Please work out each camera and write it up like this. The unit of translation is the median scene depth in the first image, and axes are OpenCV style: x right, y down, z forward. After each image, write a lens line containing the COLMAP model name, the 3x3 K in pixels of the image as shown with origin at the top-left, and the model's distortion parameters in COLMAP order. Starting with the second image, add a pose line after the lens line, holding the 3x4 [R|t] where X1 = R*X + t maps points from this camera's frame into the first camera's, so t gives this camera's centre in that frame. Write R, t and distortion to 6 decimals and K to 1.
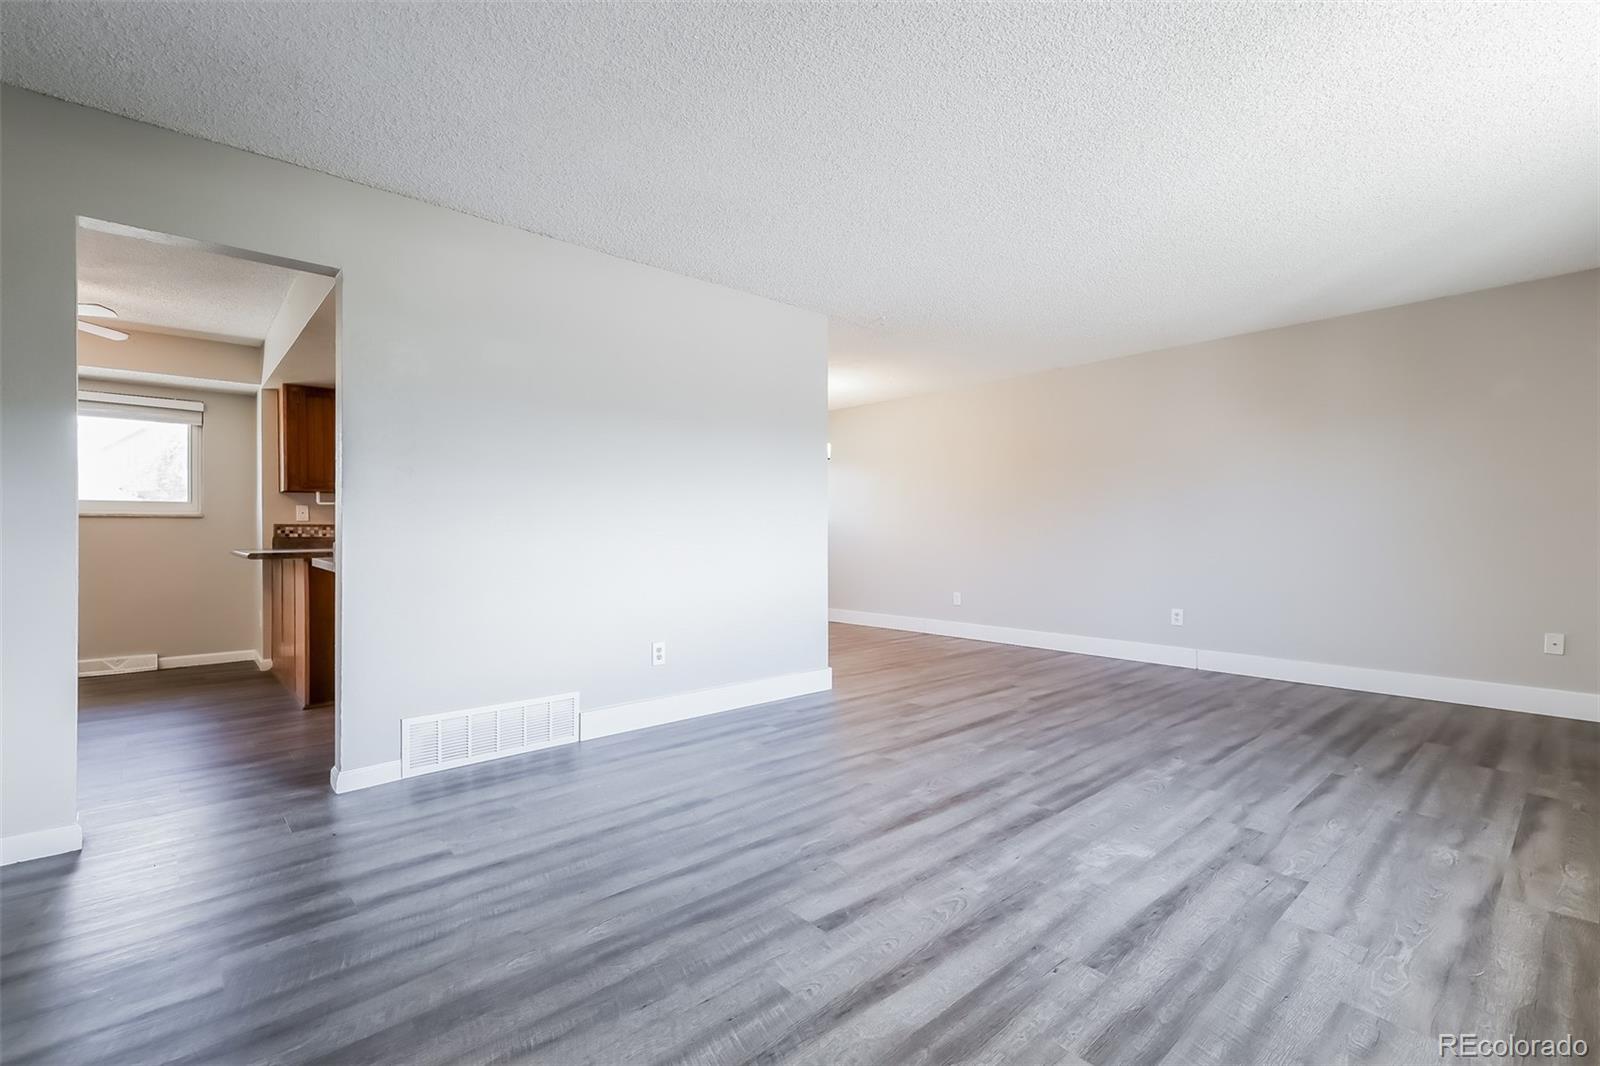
lens RADIAL K [[684.8, 0, 752.3], [0, 684.8, 536.2], [0, 0, 1]] dist [0.011004, 0.000166]
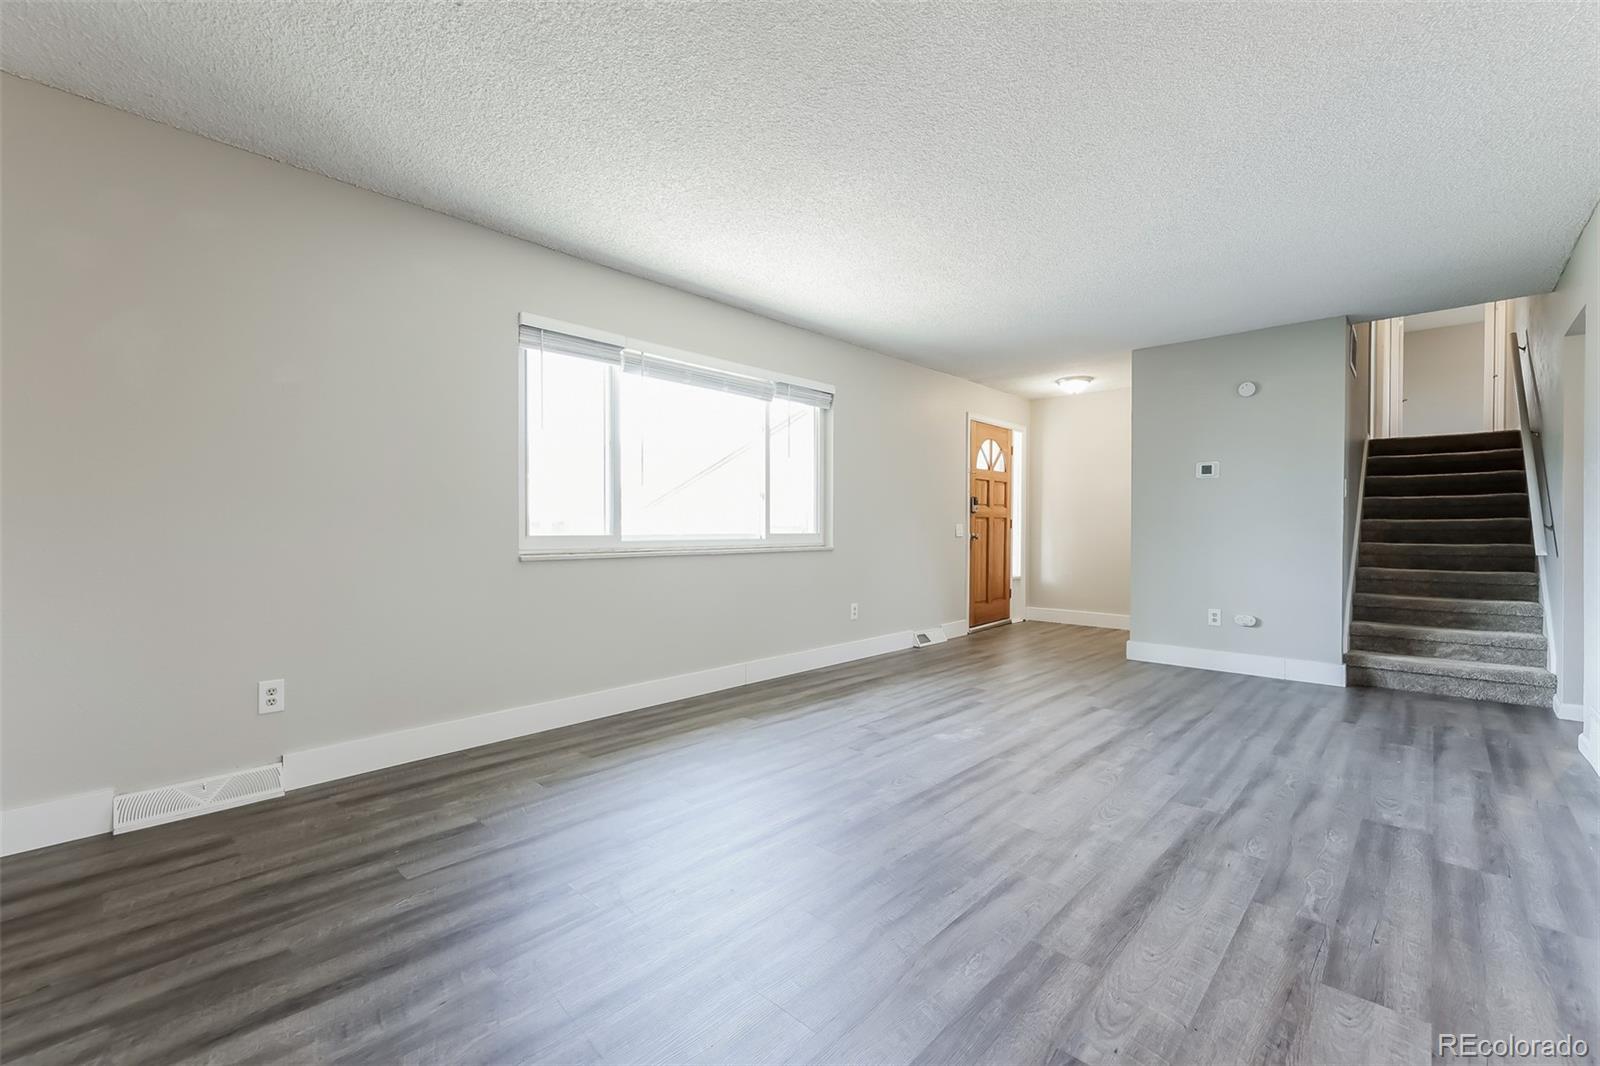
lens RADIAL K [[684.8, 0, 780.8], [0, 684.8, 539.5], [0, 0, 1]] dist [0.011004, 0.000166]
pose [[-0.992991, -0.001758, -0.118173, 0.925008], [-0.004888, 0.999645, 0.026197, -0.012202], [0.118085, 0.026591, -0.992647, 2.068655]]
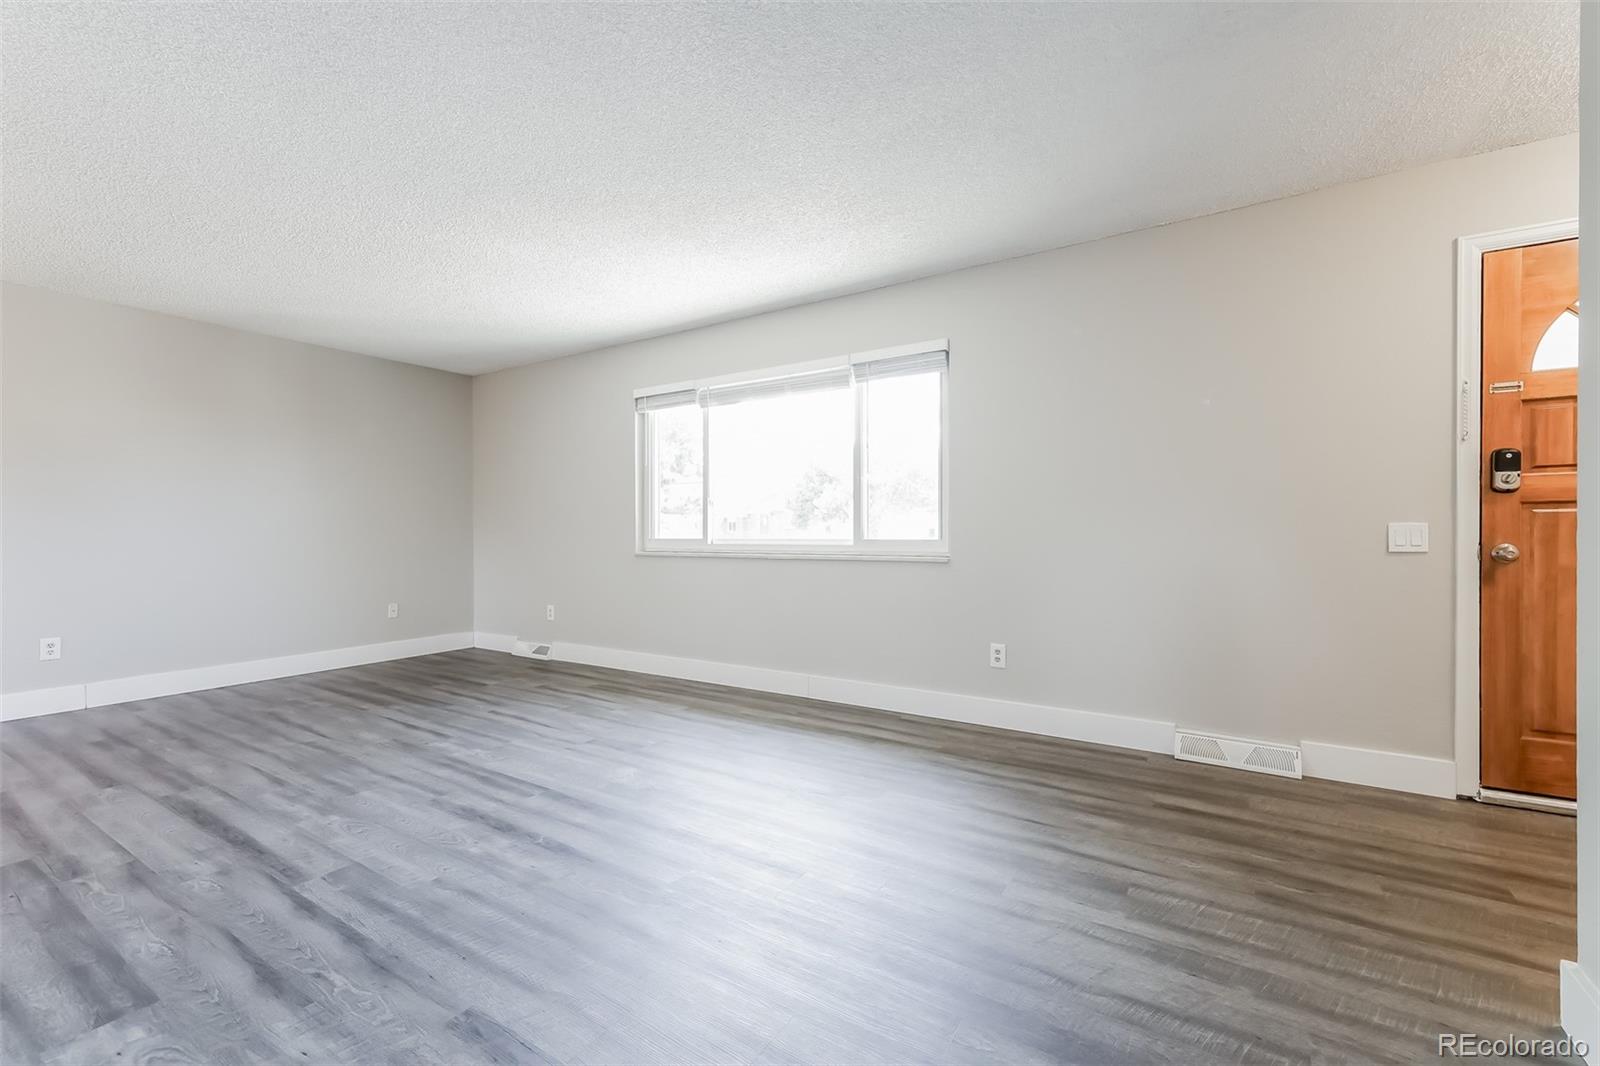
lens RADIAL K [[684.8, 0, 798.9], [0, 684.8, 536.7], [0, 0, 1]] dist [0.011004, 0.000166]
pose [[-0.293505, -0.007455, 0.955929, -0.674696], [0.009549, 0.999897, 0.010729, -0.004292], [-0.955910, 0.012277, -0.293403, 0.900264]]
